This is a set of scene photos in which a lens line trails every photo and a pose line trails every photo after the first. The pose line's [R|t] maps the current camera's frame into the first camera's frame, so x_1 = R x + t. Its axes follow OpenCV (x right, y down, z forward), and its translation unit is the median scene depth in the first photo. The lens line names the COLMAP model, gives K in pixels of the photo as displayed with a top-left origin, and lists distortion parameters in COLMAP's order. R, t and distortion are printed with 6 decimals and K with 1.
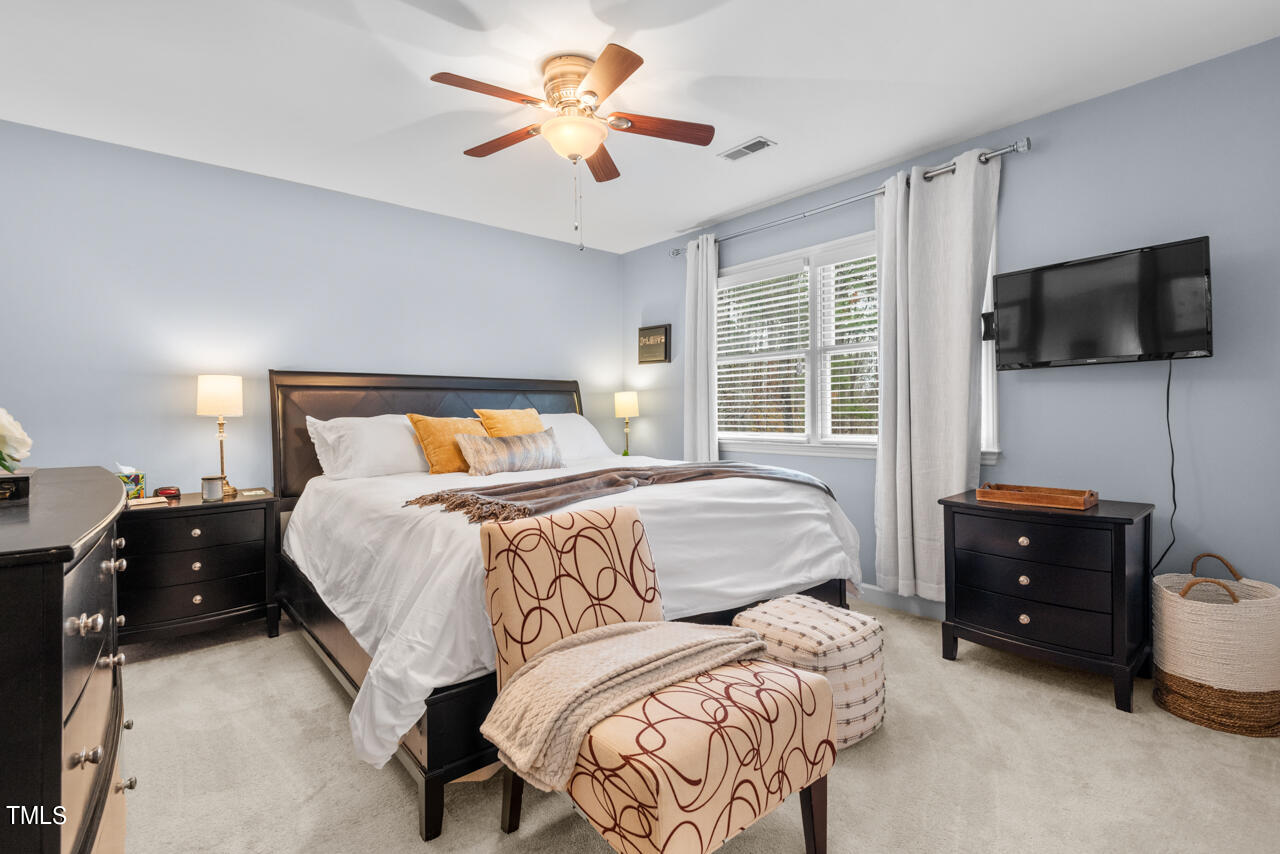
lens RADIAL K [[578.3, 0, 639.8], [0, 578.3, 416.0], [0, 0, 1]] dist [-0.002137, -0.000664]
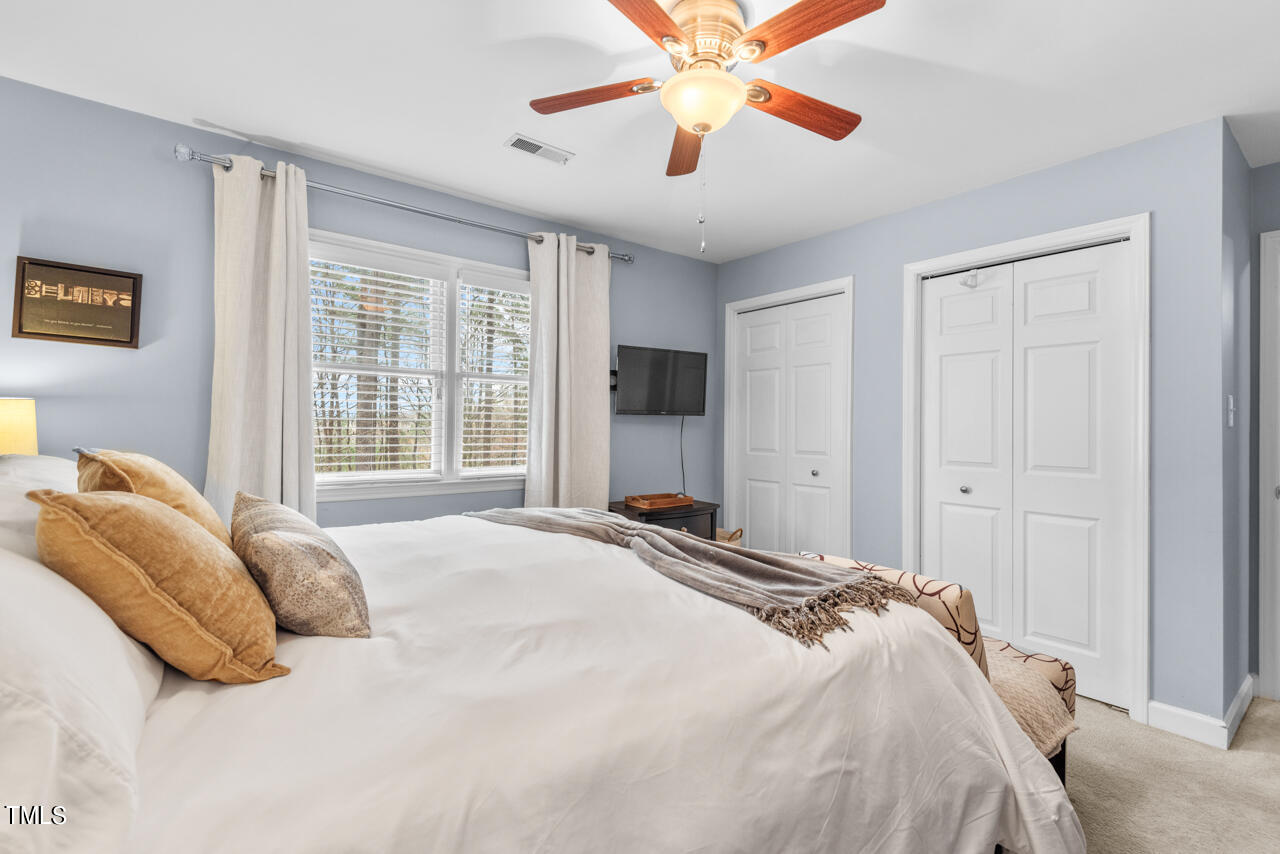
lens RADIAL K [[611.9, 0, 640.0], [0, 611.9, 427.0], [0, 0, 1]] dist [-0.000379, -0.000122]
pose [[0.017326, 0.031058, 0.999367, -0.598837], [0.012698, 0.999430, -0.031280, 0.000739], [-0.999769, 0.013232, 0.016921, 0.667874]]
